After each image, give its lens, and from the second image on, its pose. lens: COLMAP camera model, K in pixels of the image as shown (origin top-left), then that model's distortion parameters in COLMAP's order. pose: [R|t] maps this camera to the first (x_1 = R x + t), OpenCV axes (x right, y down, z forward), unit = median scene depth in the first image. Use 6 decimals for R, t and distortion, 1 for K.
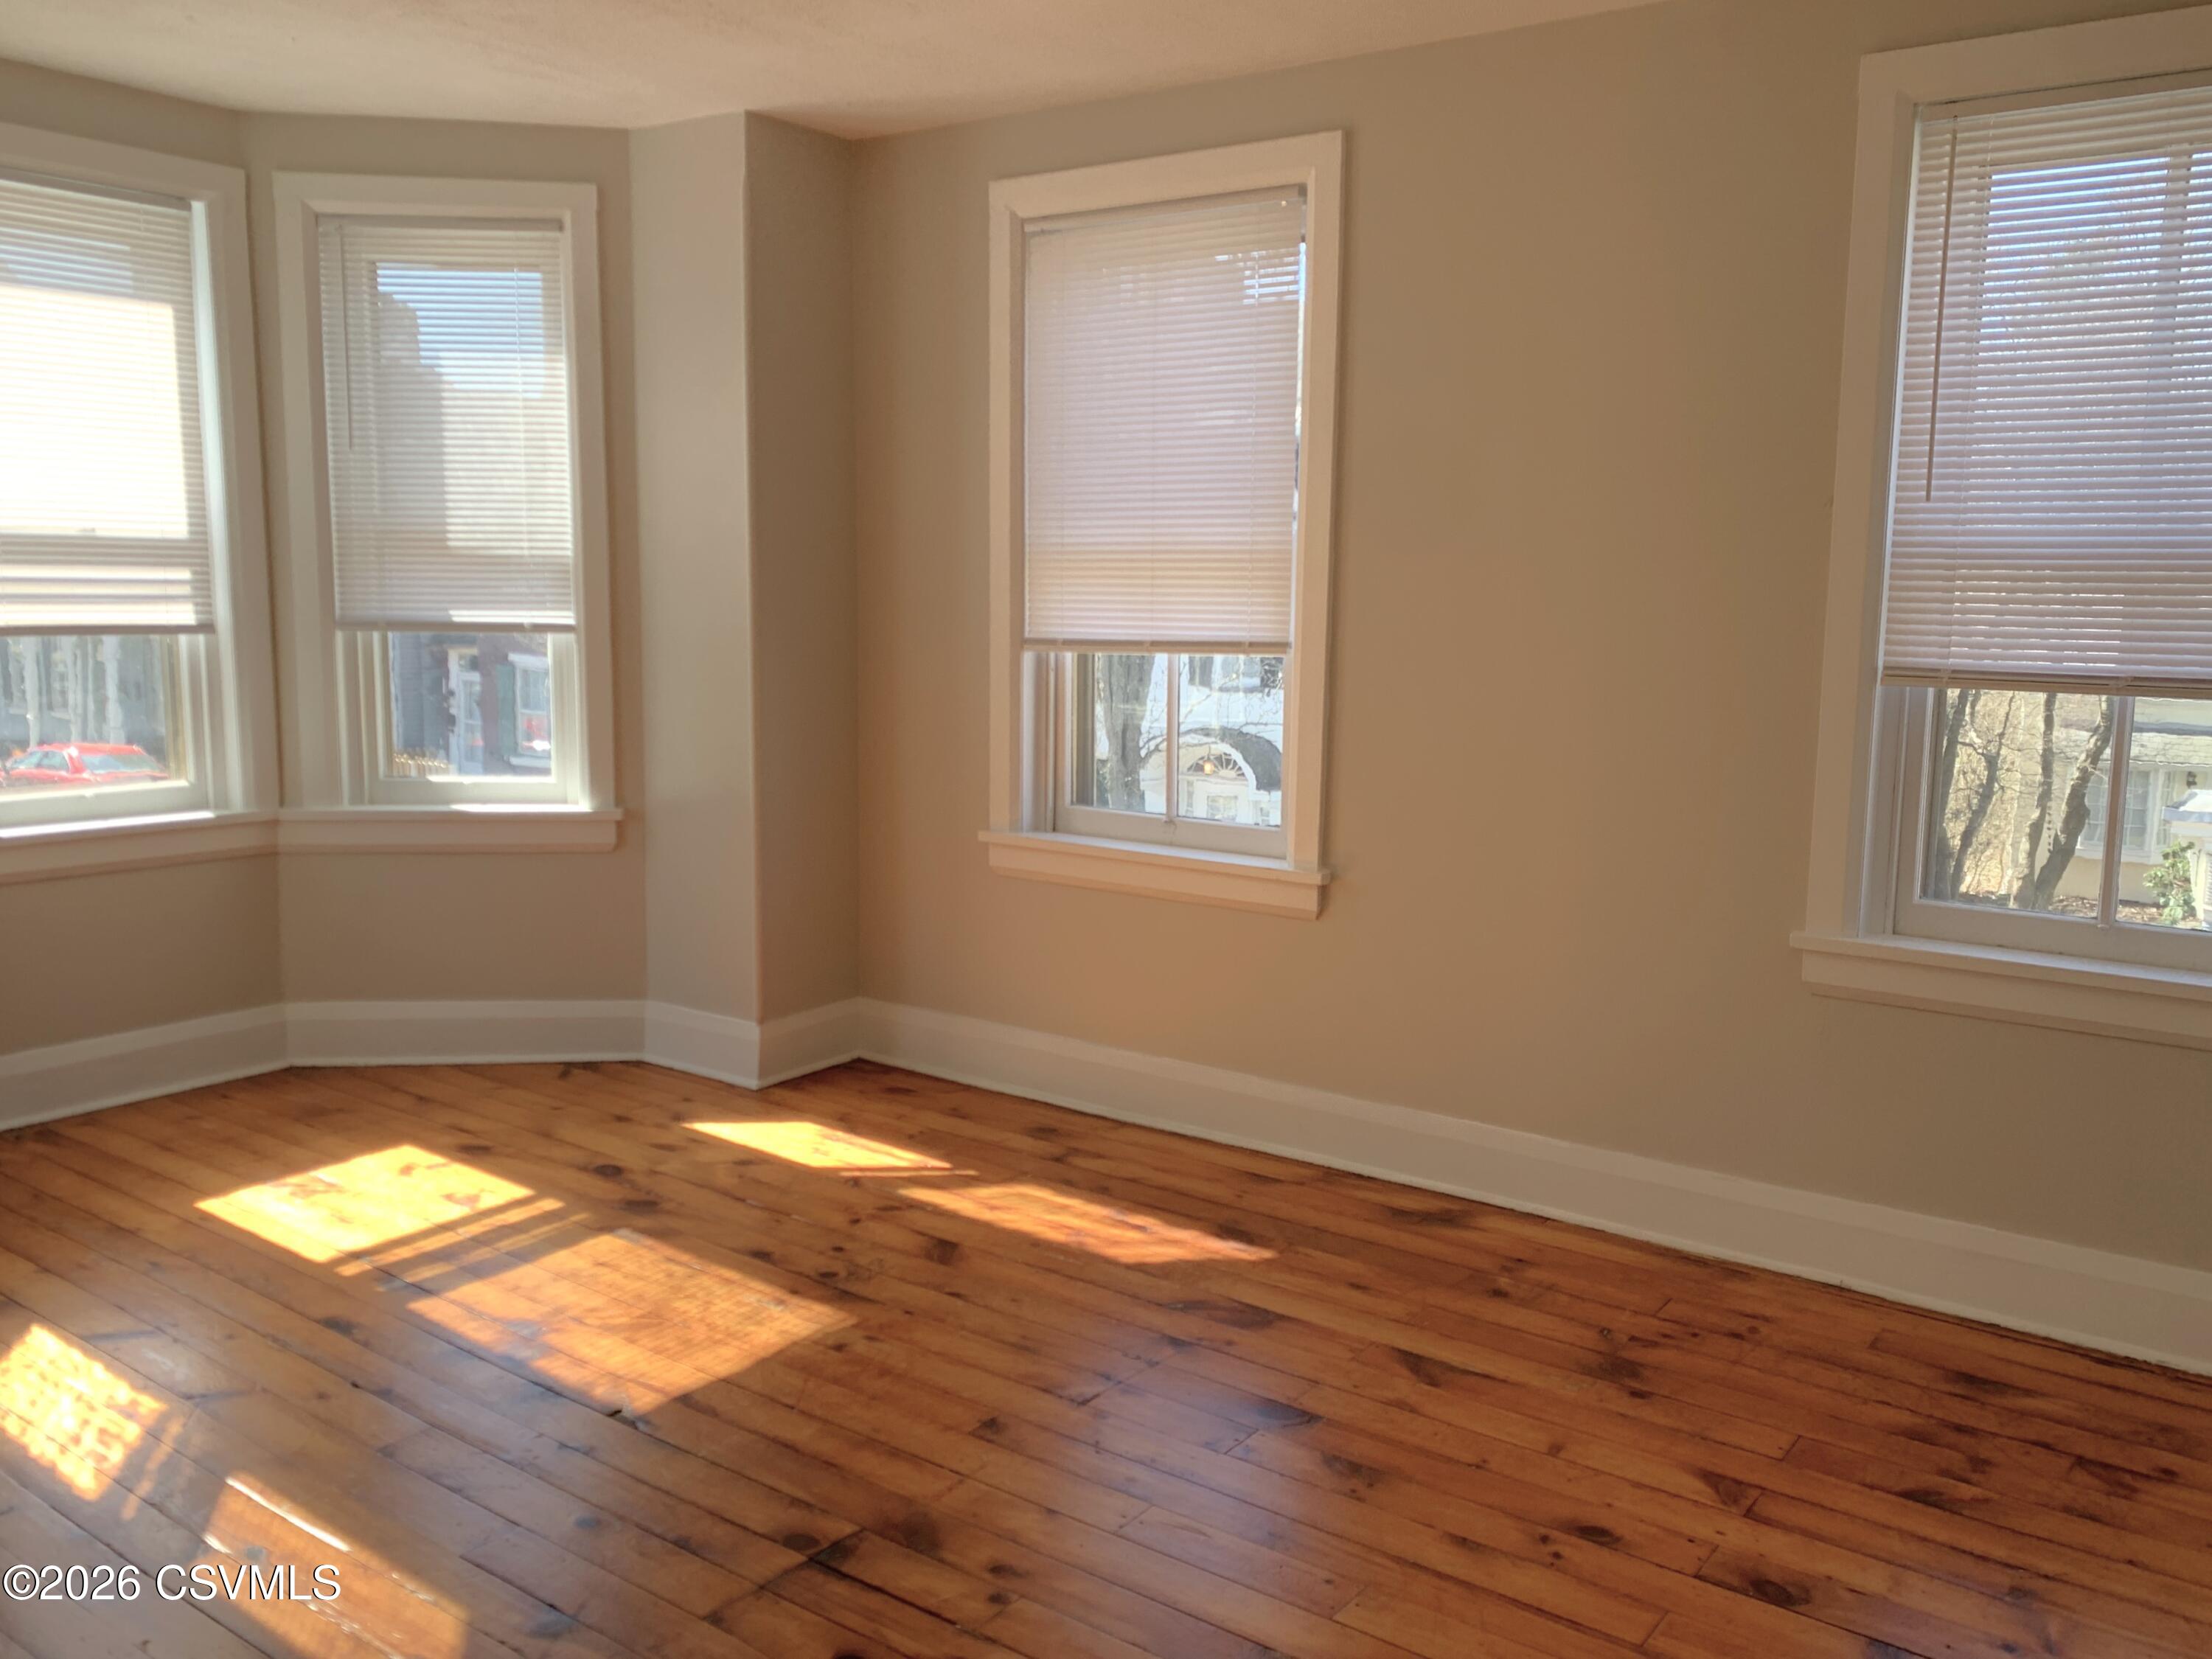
lens RADIAL K [[1743.8, 0, 1106.8], [0, 1743.8, 821.0], [0, 0, 1]] dist [0.039505, -0.020281]
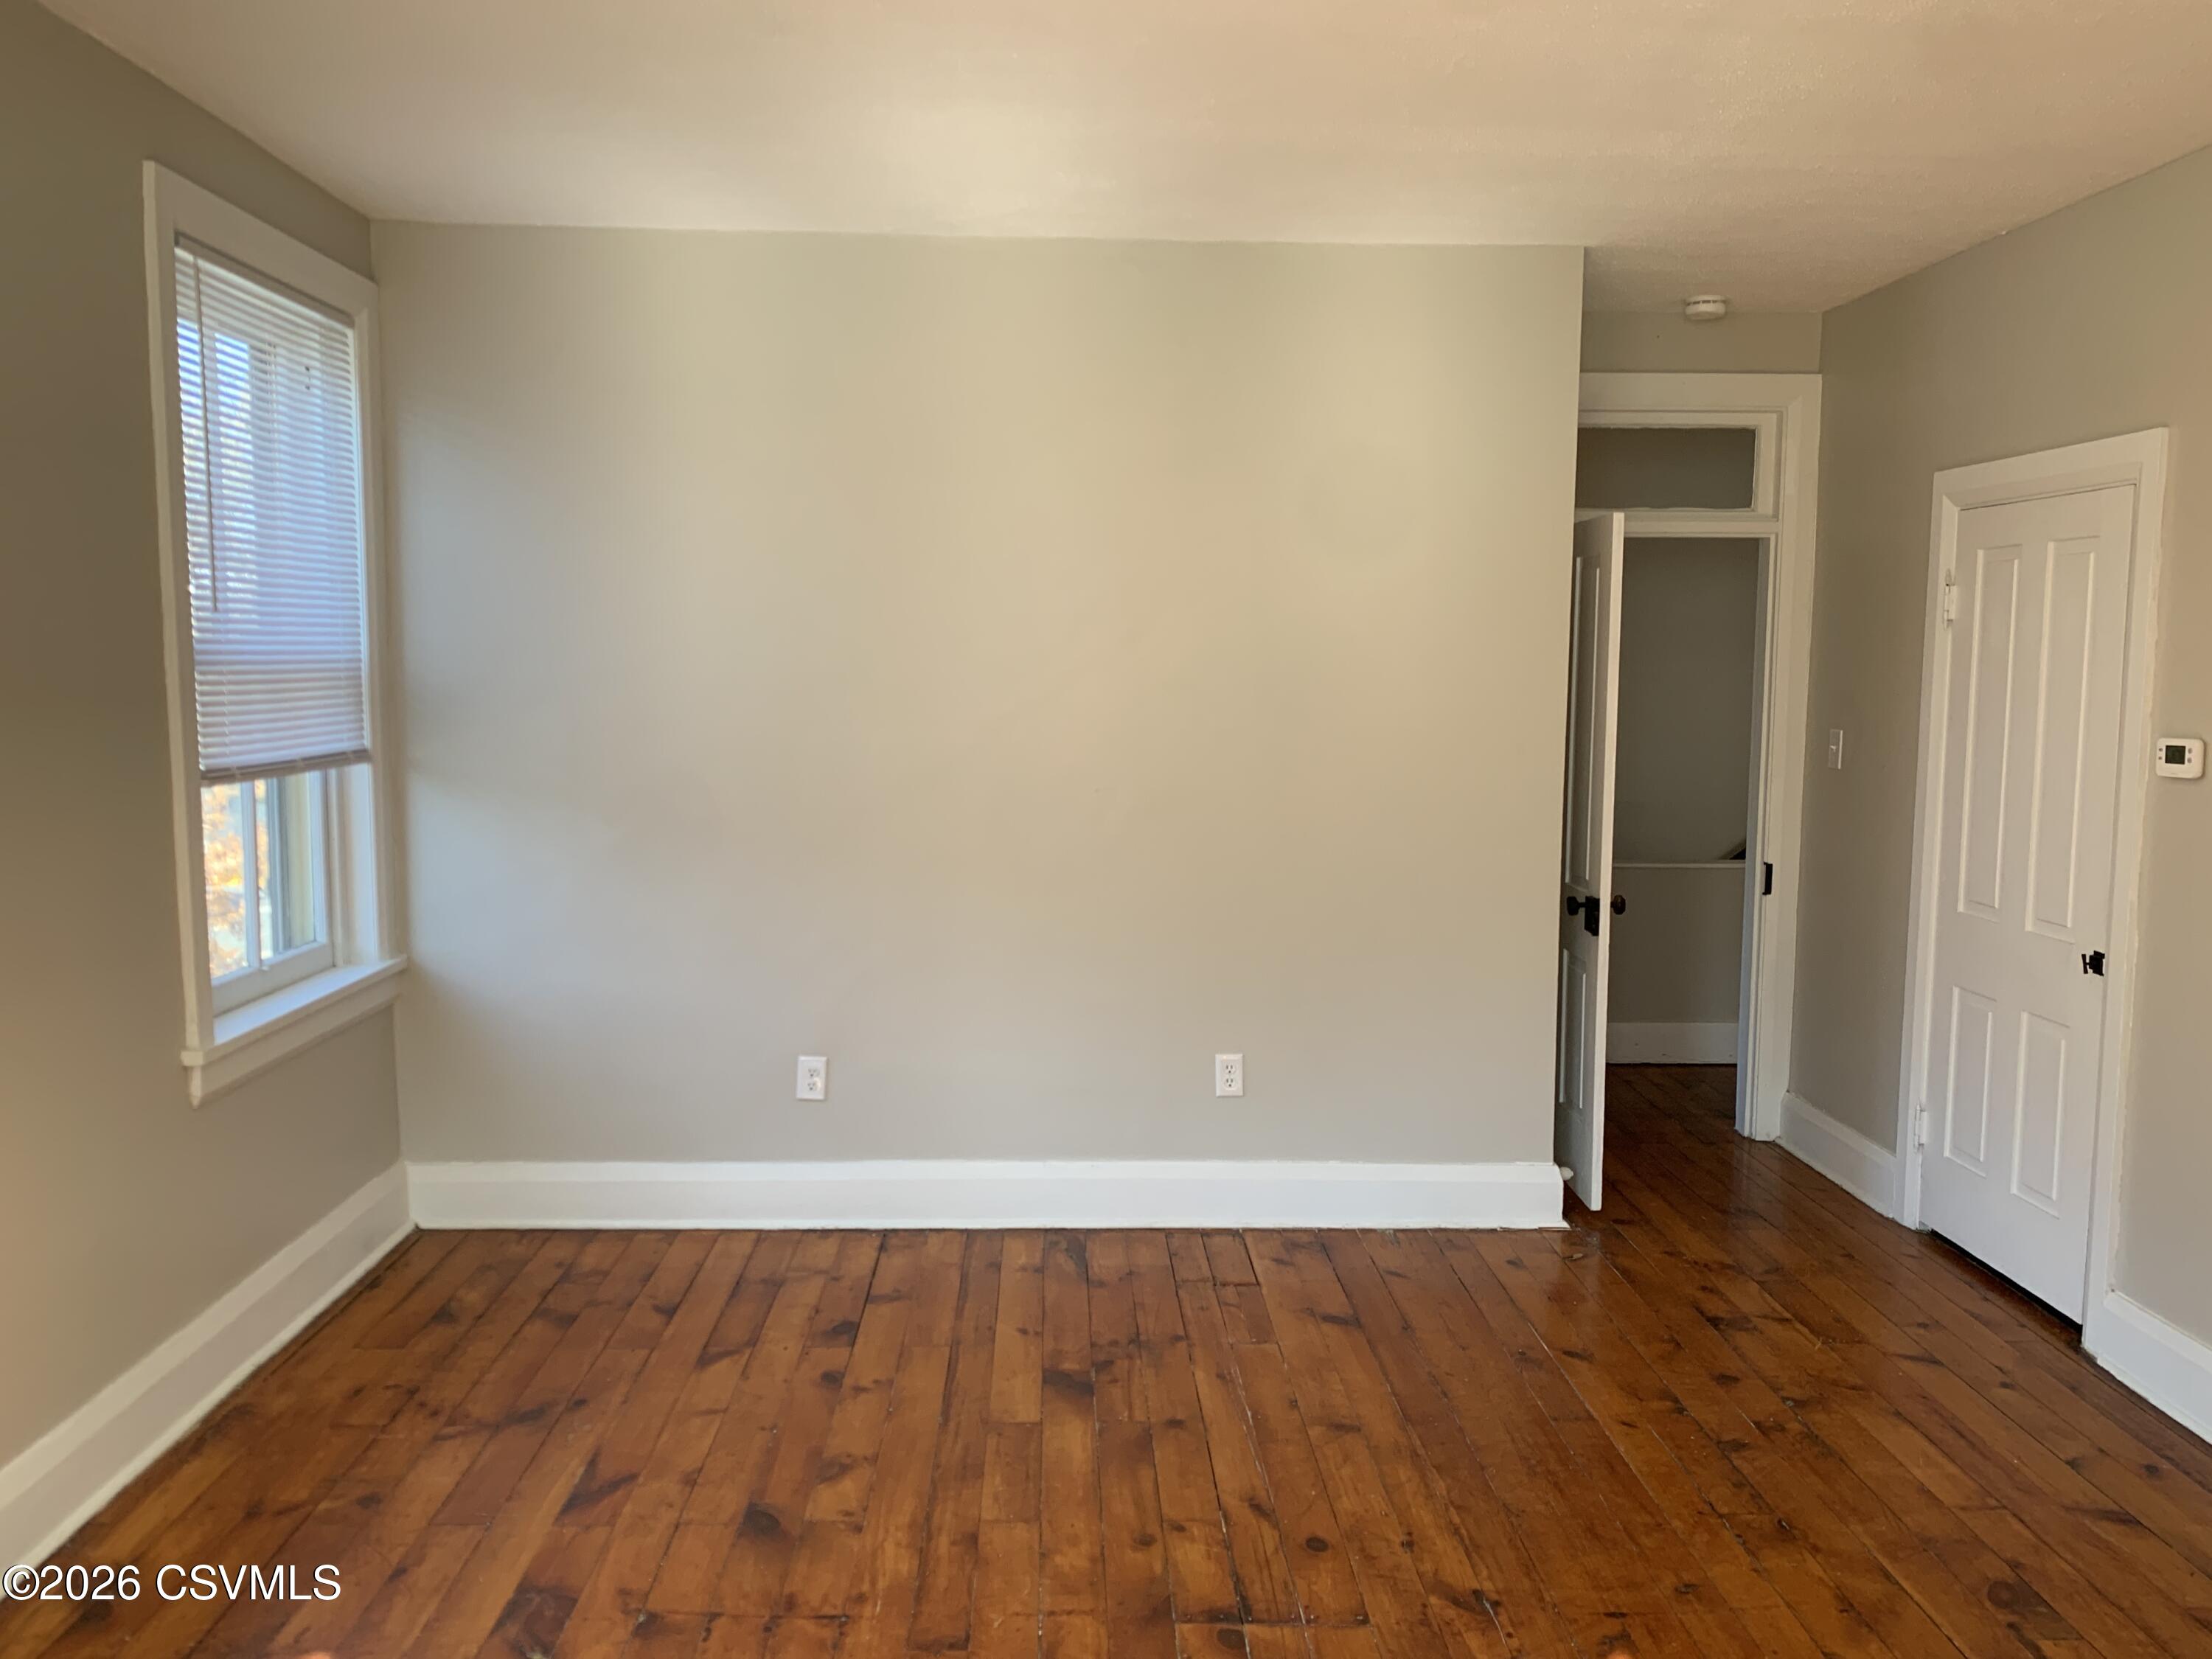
lens RADIAL K [[1743.8, 0, 1104.6], [0, 1743.8, 823.5], [0, 0, 1]] dist [0.039505, -0.020281]
pose [[-0.604573, -0.093363, 0.791059, -0.784343], [0.110247, 0.973742, 0.199181, -0.228856], [-0.788883, 0.207631, -0.578405, 1.364859]]
